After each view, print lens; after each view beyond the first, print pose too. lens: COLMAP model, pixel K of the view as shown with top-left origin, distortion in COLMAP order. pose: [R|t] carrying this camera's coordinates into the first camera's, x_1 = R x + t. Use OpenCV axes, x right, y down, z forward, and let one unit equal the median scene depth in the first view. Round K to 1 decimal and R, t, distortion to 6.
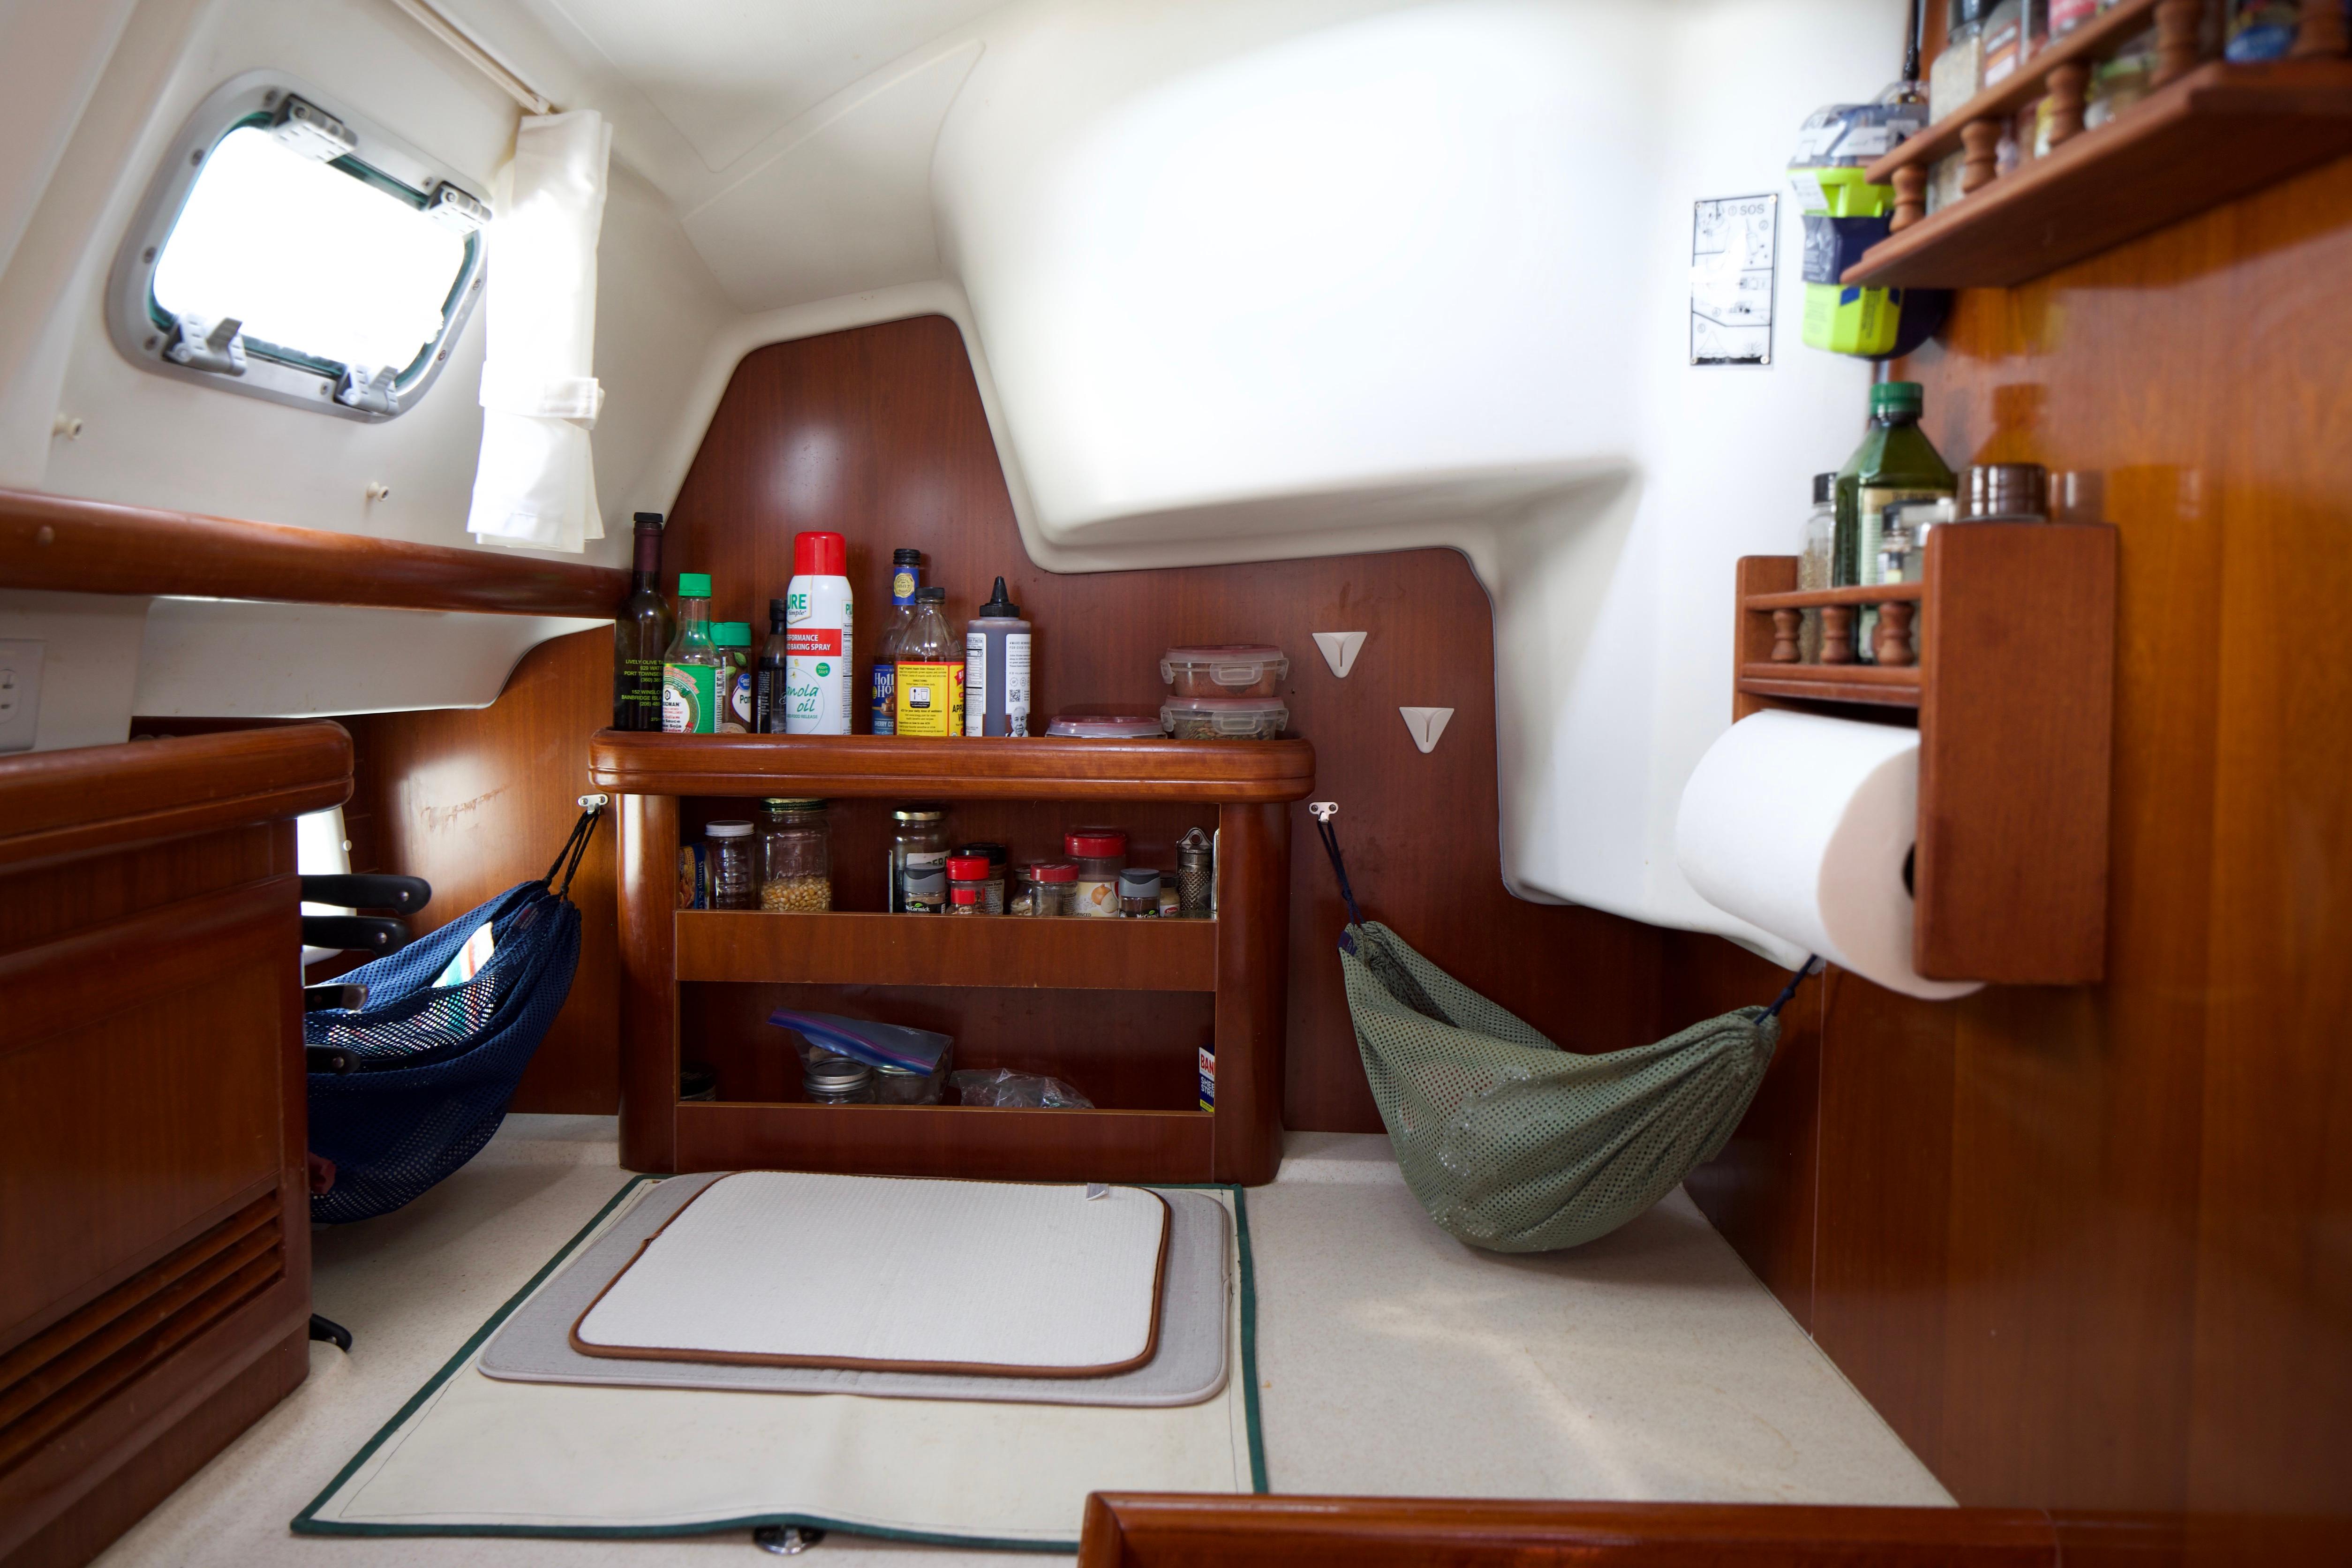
lens RADIAL K [[1594.4, 0, 1153.6], [0, 1594.4, 693.8], [0, 0, 1]] dist [-0.012737, 0.003454]
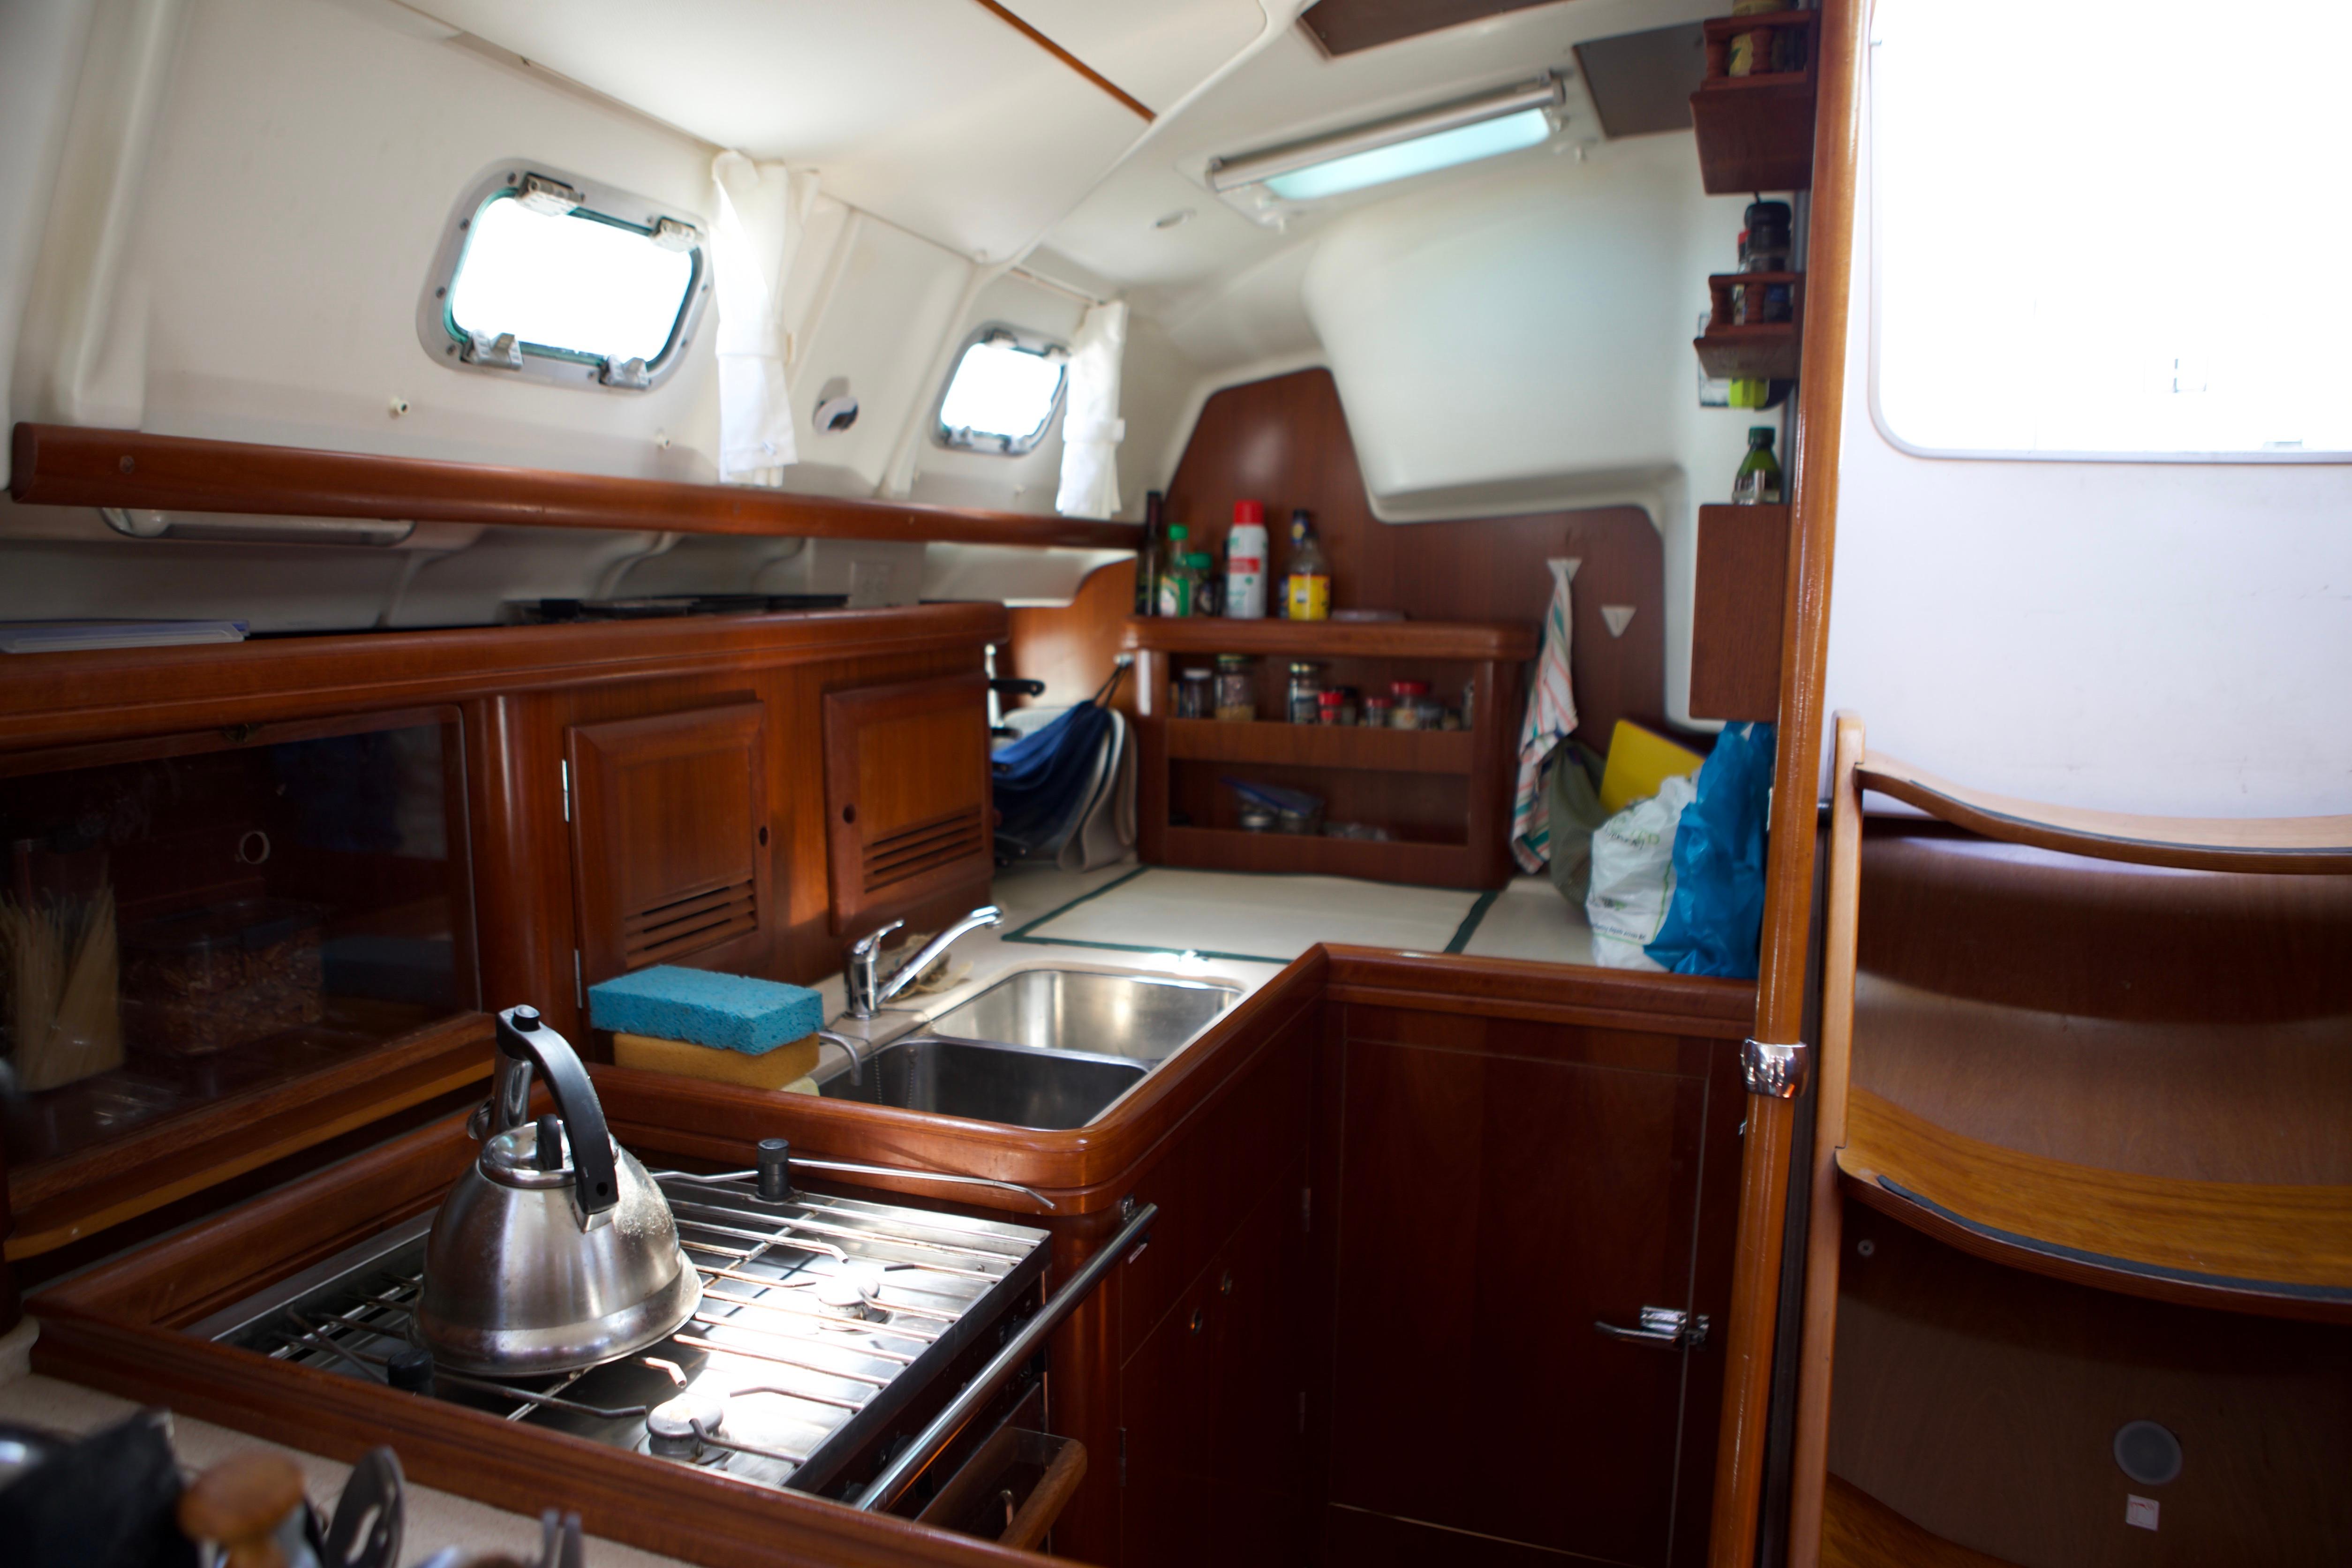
lens RADIAL K [[1606.2, 0, 1167.1], [0, 1606.2, 813.5], [0, 0, 1]] dist [-0.101678, 0.070294]
pose [[0.945880, 0.045662, -0.321289, 0.278483], [-0.008990, 0.993358, 0.114710, 0.037049], [0.324393, -0.105613, 0.940008, -0.687197]]
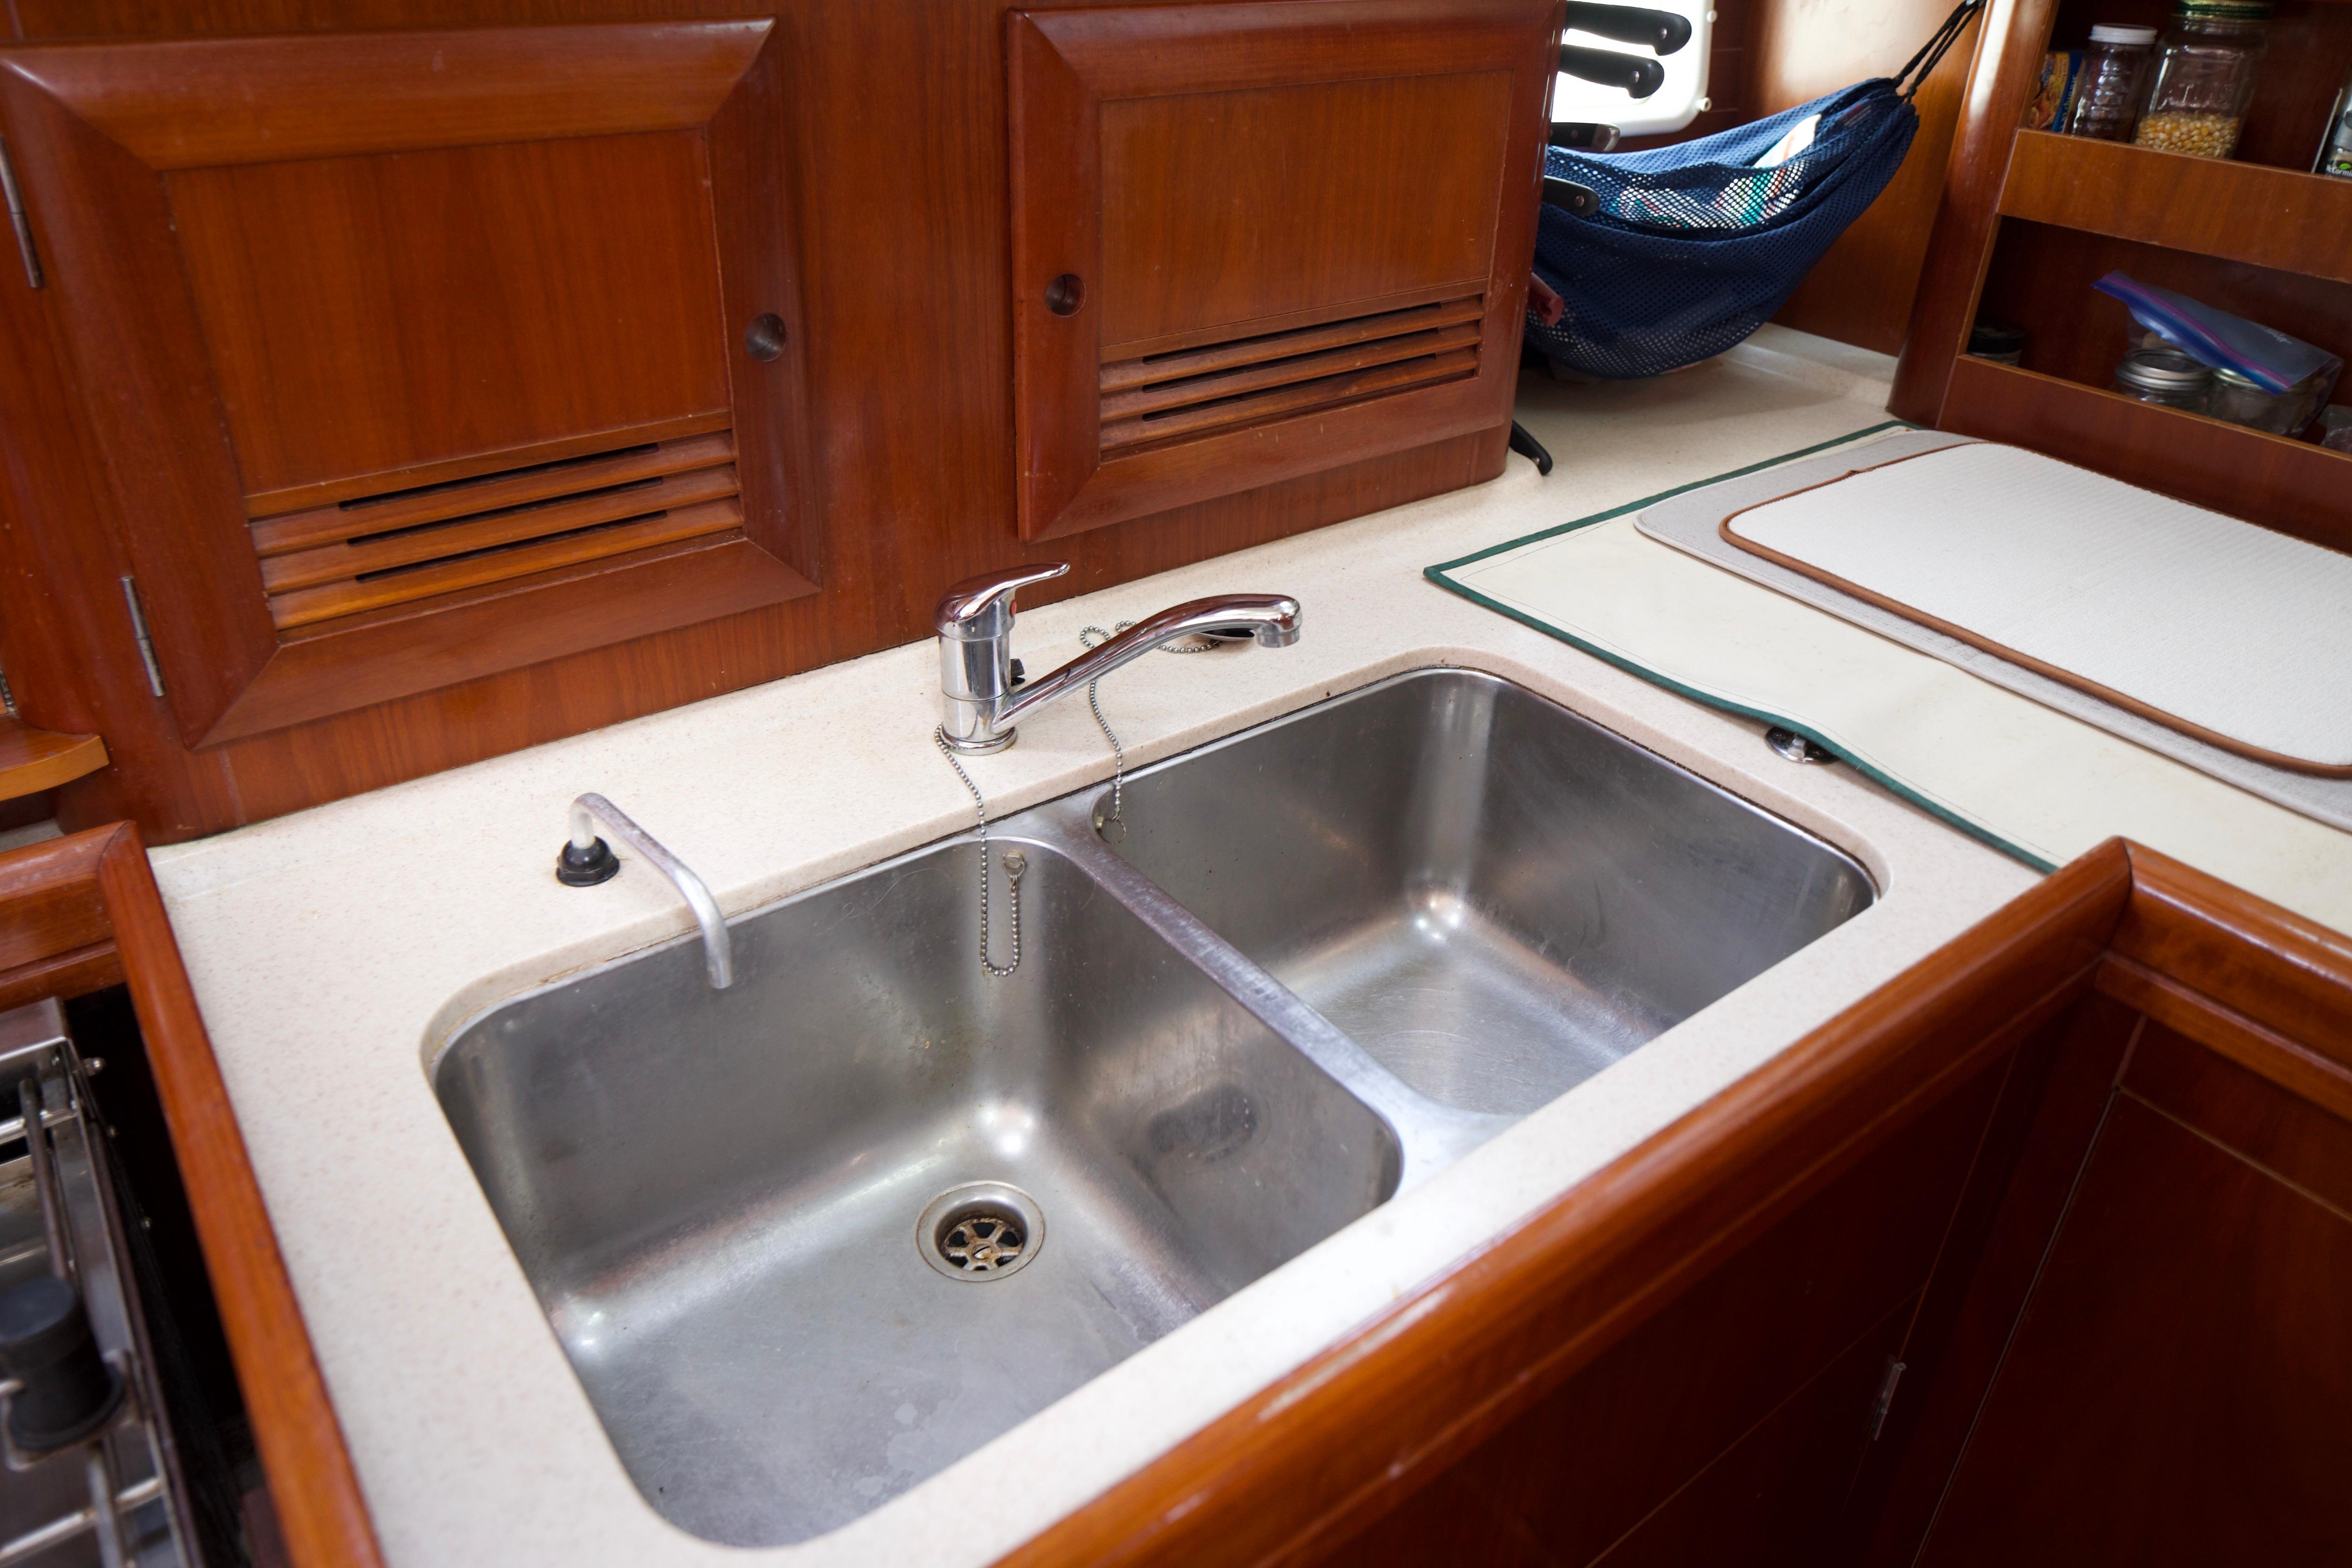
lens RADIAL K [[1594.4, 0, 1153.6], [0, 1594.4, 693.8], [0, 0, 1]] dist [-0.012737, 0.003454]
pose [[0.615070, 0.380562, -0.690551, 0.113853], [-0.053162, 0.893832, 0.445239, 0.053649], [0.786678, -0.237143, 0.570001, 0.085202]]
